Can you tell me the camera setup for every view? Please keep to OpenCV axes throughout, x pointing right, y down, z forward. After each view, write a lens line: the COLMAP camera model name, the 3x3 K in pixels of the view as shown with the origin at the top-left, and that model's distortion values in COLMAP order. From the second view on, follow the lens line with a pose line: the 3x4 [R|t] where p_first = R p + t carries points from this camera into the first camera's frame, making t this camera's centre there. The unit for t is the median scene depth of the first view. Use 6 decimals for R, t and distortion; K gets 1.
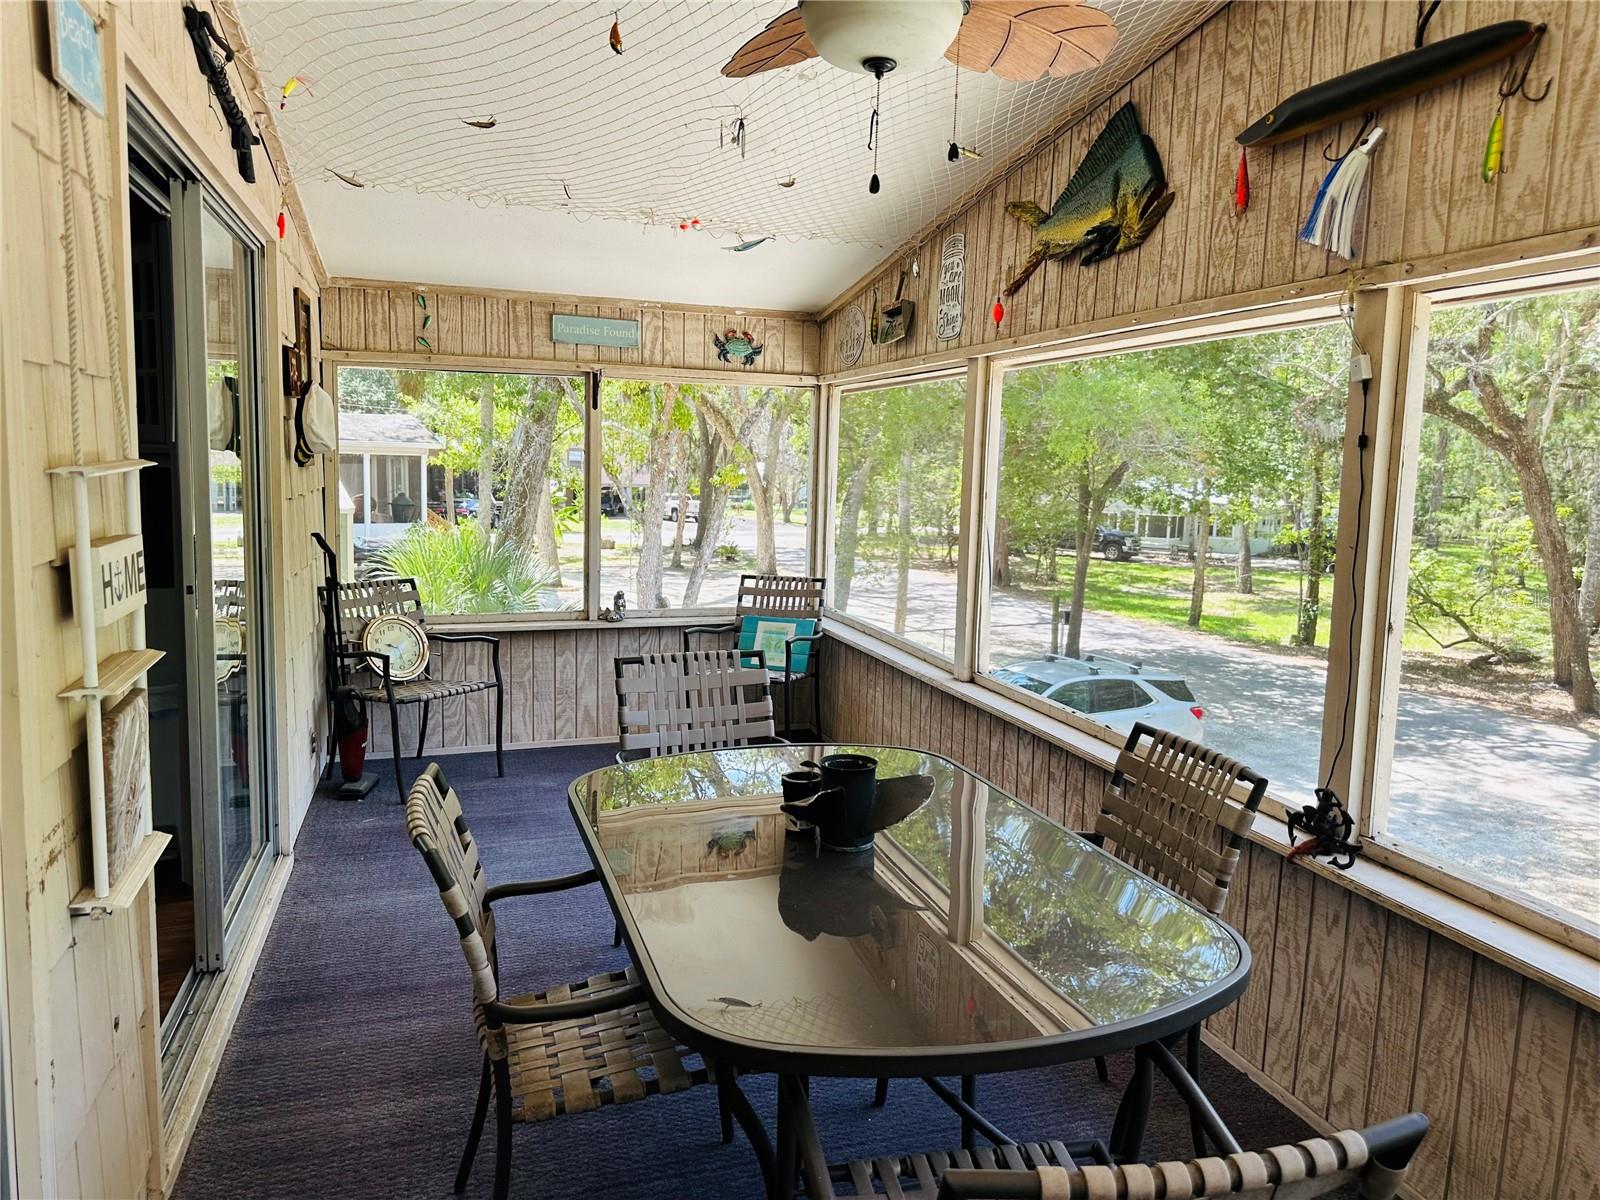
lens RADIAL K [[1127.6, 0, 799.4], [0, 1127.6, 600.8], [0, 0, 1]] dist [0.074769, -0.093956]
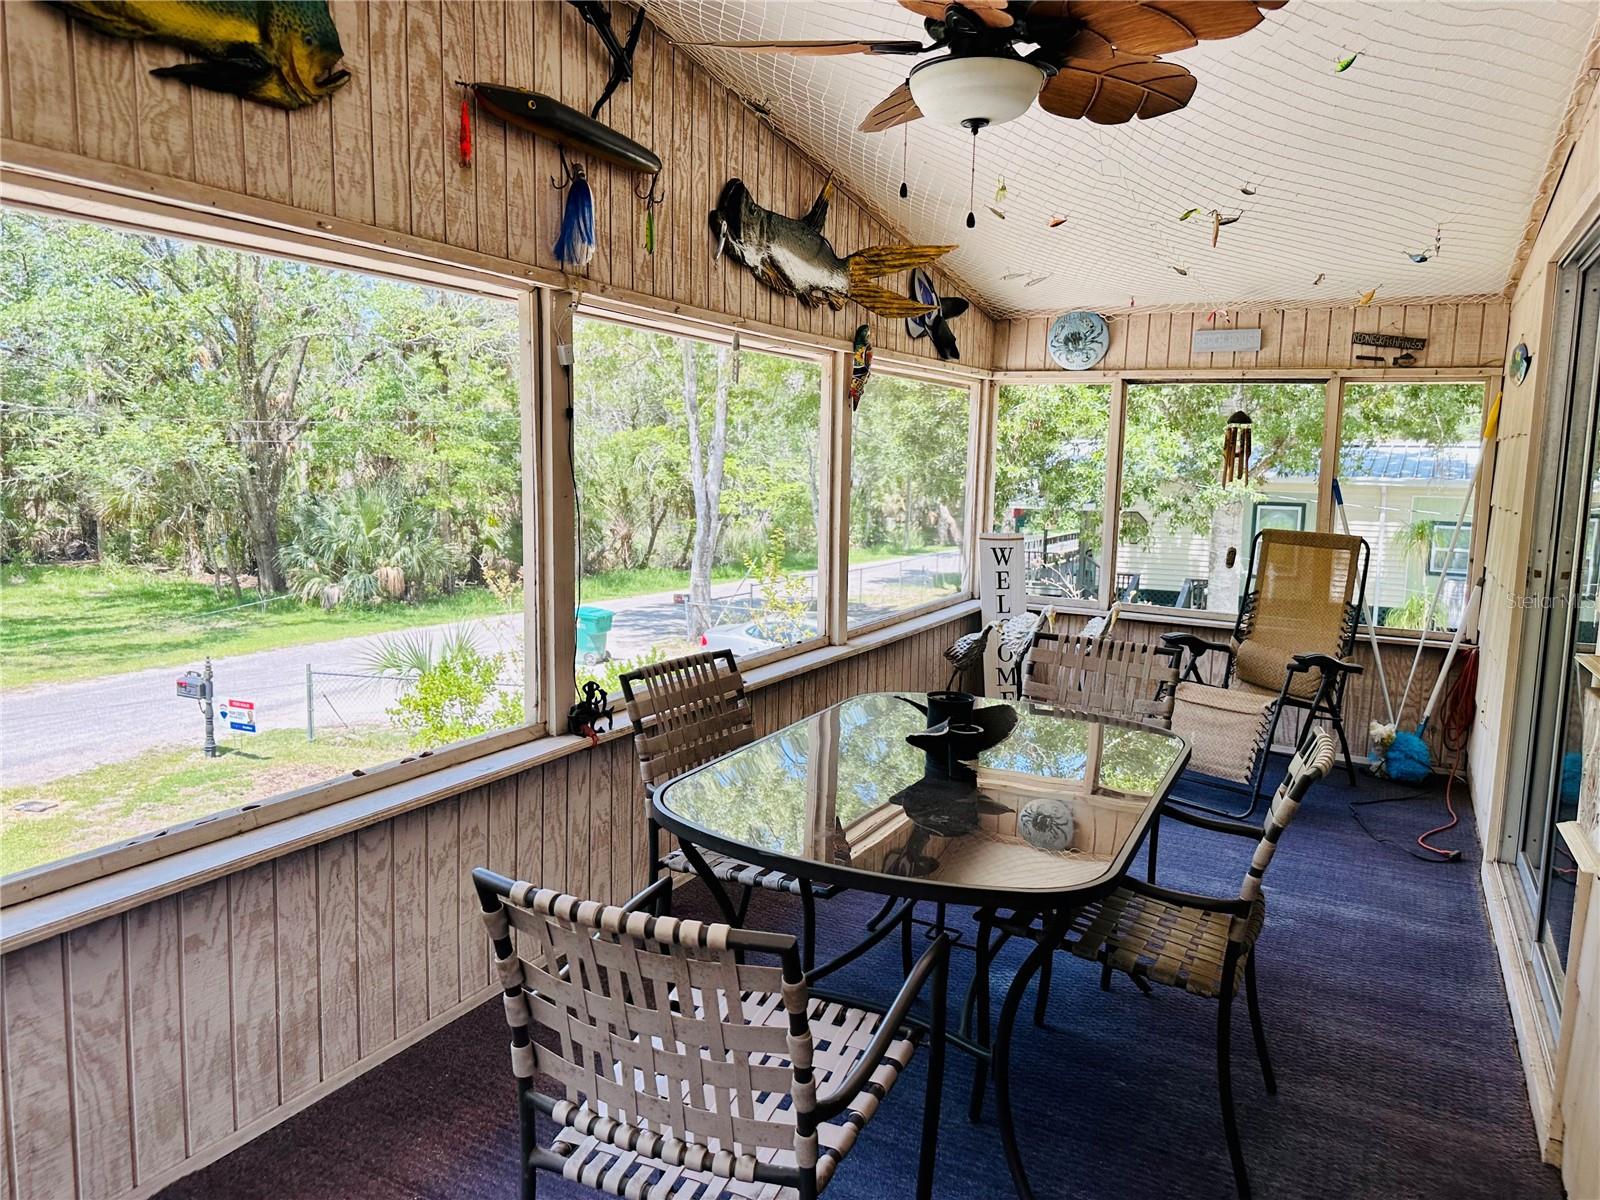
lens RADIAL K [[1127.6, 0, 798.6], [0, 1127.6, 591.0], [0, 0, 1]] dist [0.074769, -0.093956]
pose [[-0.709981, -0.136942, 0.690778, -0.562291], [0.038916, 0.971782, 0.232648, -0.218193], [-0.703145, 0.192058, -0.684617, 1.639006]]
